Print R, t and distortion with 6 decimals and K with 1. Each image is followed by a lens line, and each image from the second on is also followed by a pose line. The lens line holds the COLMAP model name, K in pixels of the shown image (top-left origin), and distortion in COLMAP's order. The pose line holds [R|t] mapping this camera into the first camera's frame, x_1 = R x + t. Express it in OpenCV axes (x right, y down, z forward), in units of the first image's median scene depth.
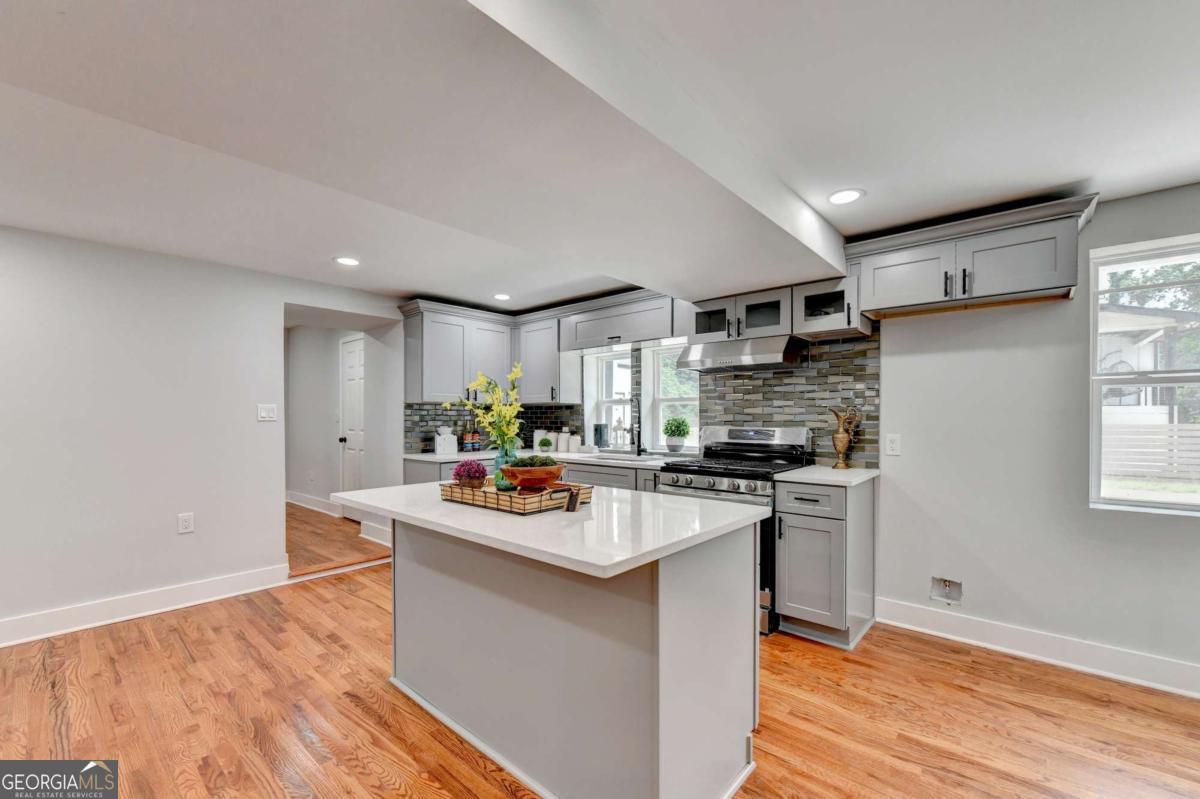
lens RADIAL K [[503.4, 0, 614.7], [0, 503.4, 415.7], [0, 0, 1]] dist [-0.002830, -0.000663]
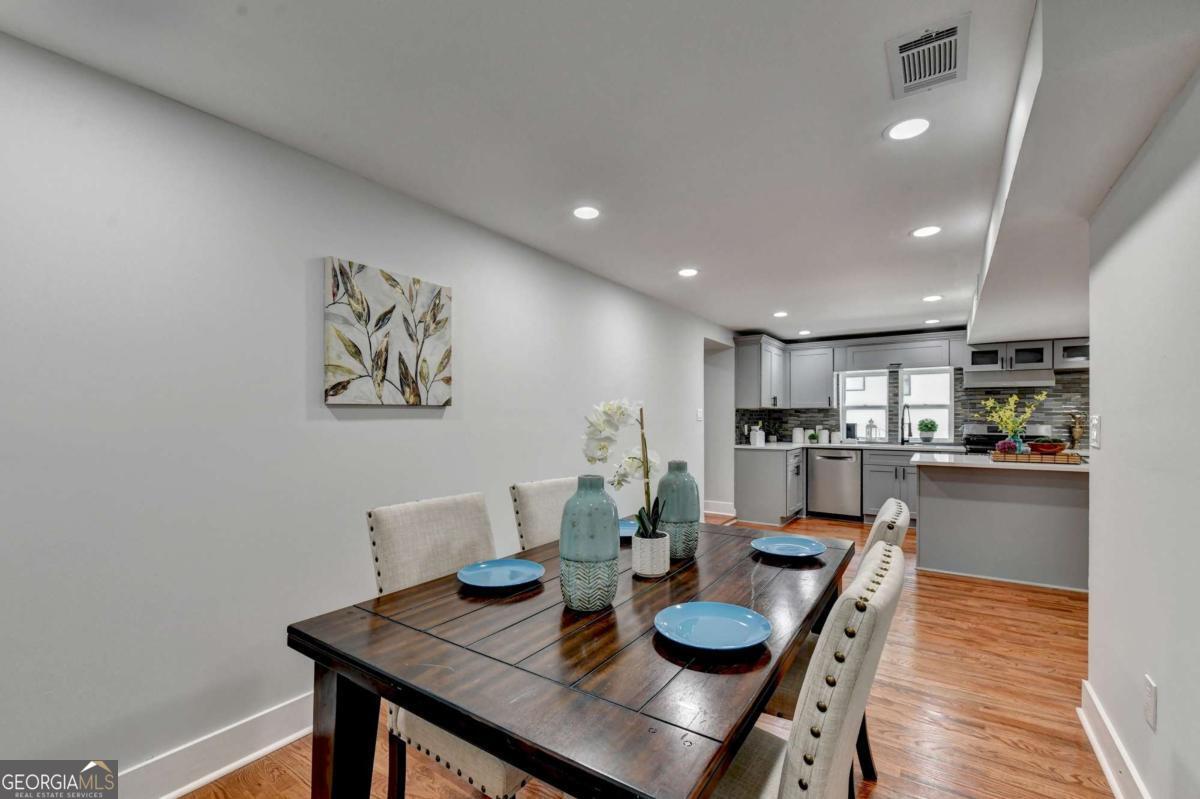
lens RADIAL K [[503.4, 0, 614.7], [0, 503.4, 415.7], [0, 0, 1]] dist [-0.002830, -0.000663]
pose [[0.991918, 0.003054, 0.126841, -0.988207], [-0.002995, 0.999995, -0.000658, -0.001481], [-0.126843, 0.000273, 0.991923, -0.350479]]
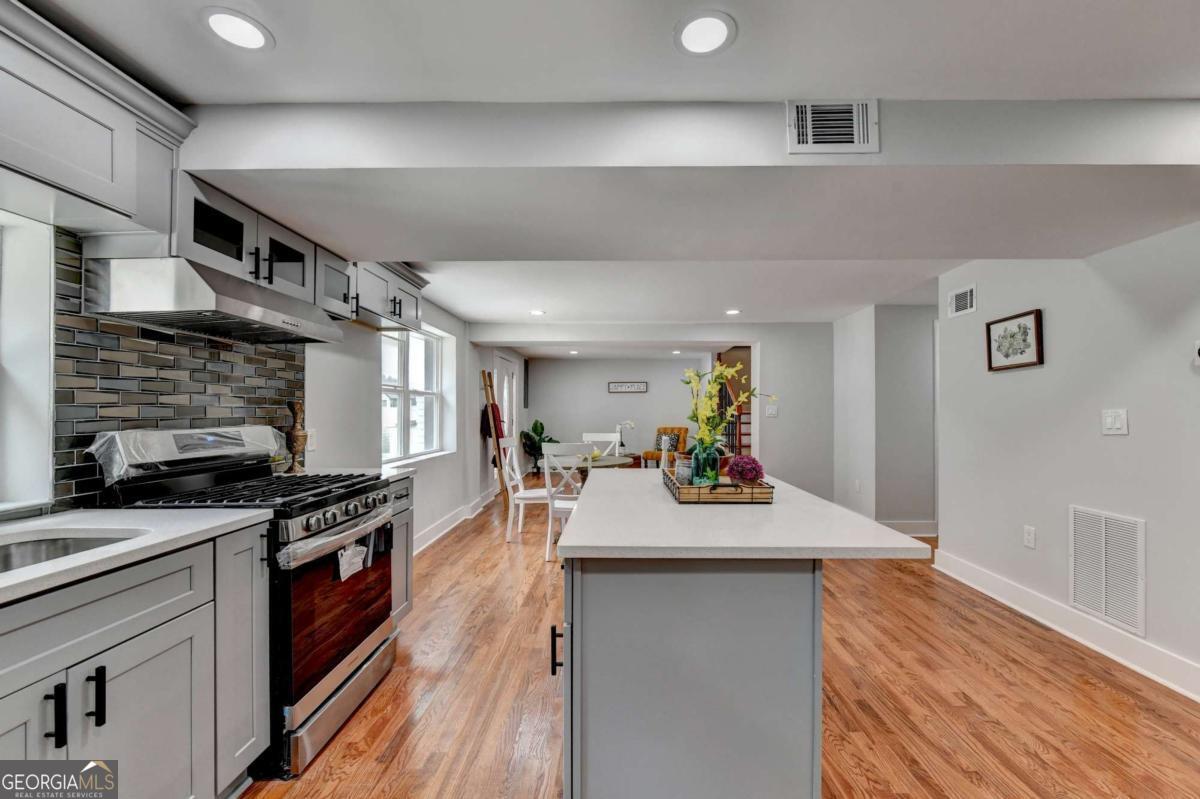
lens RADIAL K [[508.4, 0, 608.1], [0, 508.4, 402.9], [0, 0, 1]] dist [-0.001927, -0.000582]
pose [[-0.645537, 0.011783, 0.763638, -0.414268], [-0.000481, 0.999875, -0.015834, 0.001886], [-0.763729, -0.010589, -0.645451, 0.883462]]
